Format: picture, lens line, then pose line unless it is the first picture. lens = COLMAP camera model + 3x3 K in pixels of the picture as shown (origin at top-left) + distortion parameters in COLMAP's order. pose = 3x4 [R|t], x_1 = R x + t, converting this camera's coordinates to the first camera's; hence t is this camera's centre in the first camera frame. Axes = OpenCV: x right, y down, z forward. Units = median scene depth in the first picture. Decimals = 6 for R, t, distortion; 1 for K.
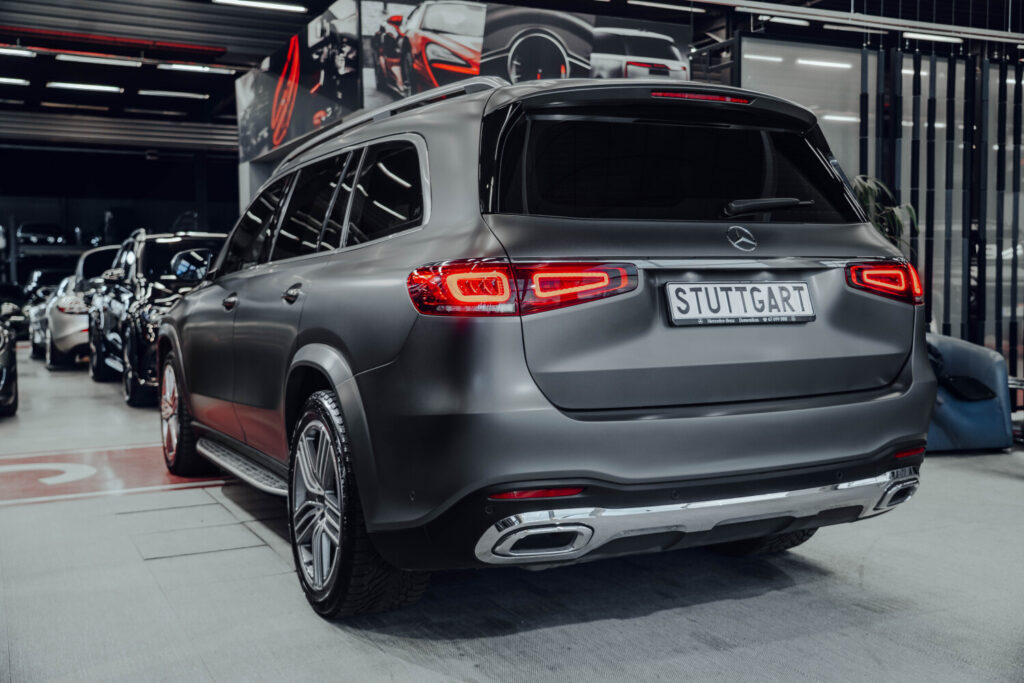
lens RADIAL K [[1069.5, 0, 510.5], [0, 1069.5, 346.6], [0, 0, 1]] dist [0.044956, 0.000000]
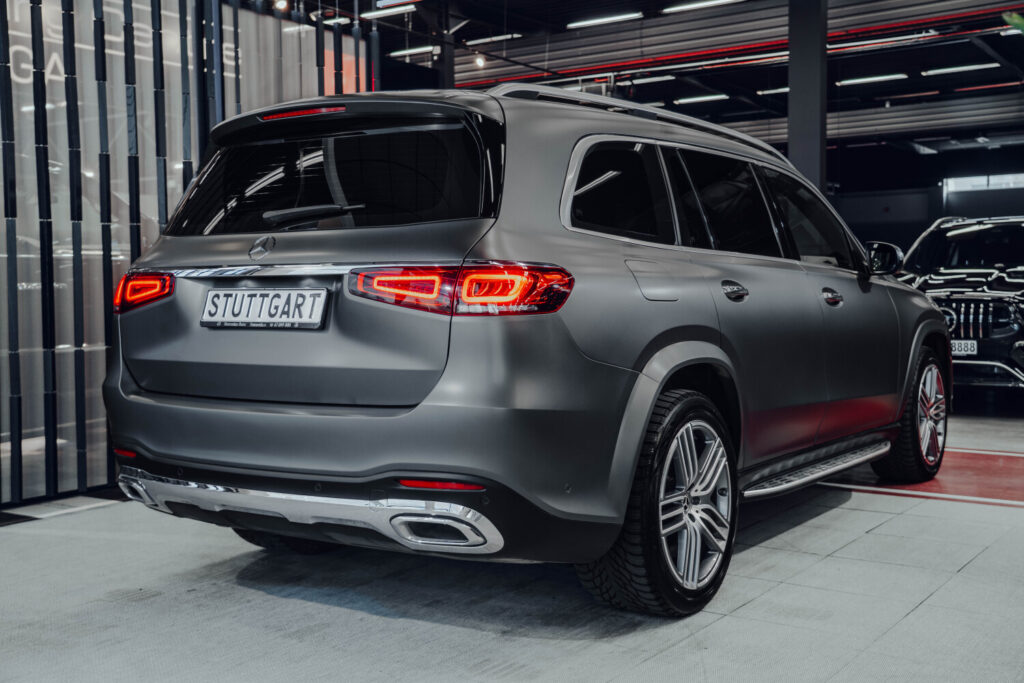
lens RADIAL K [[1139.7, 0, 512.6], [0, 1139.7, 333.9], [0, 0, 1]] dist [0.068709, 0.000000]
pose [[0.487178, 0.041728, -0.872305, 1.175217], [-0.042780, 0.998799, 0.023887, -0.047054], [0.872254, 0.025680, 0.488378, 0.584474]]
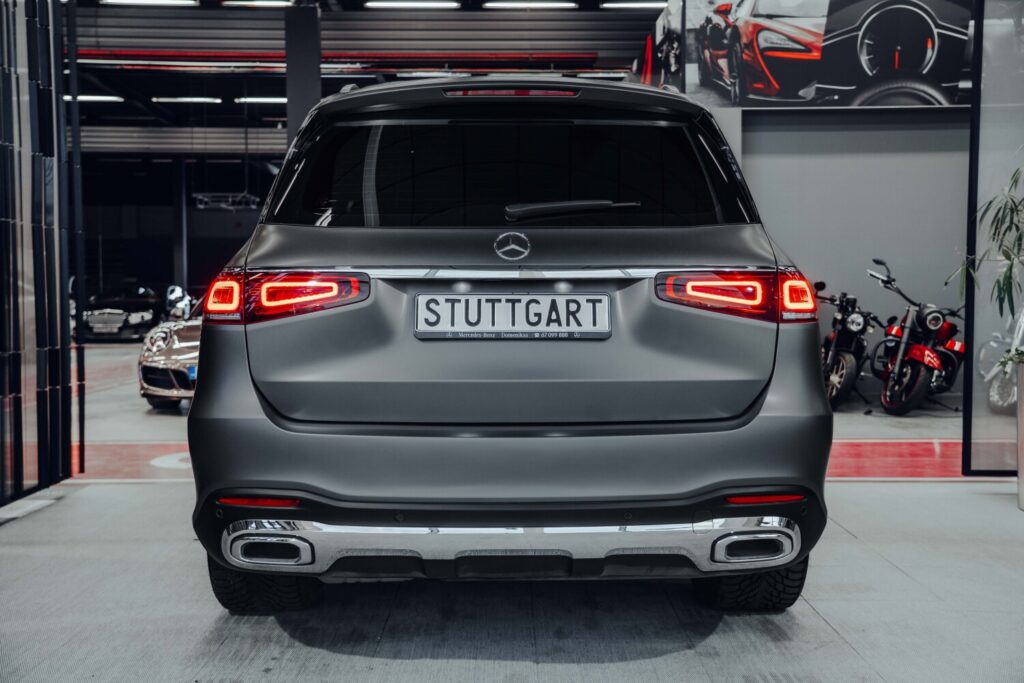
lens RADIAL K [[1131.6, 0, 512.0], [0, 1131.6, 342.3], [0, 0, 1]] dist [0.060435, 0.000000]
pose [[0.897193, 0.027572, -0.440777, 0.567096], [-0.033098, 0.999440, -0.004853, -0.011961], [0.440397, 0.018943, 0.897603, 0.116333]]
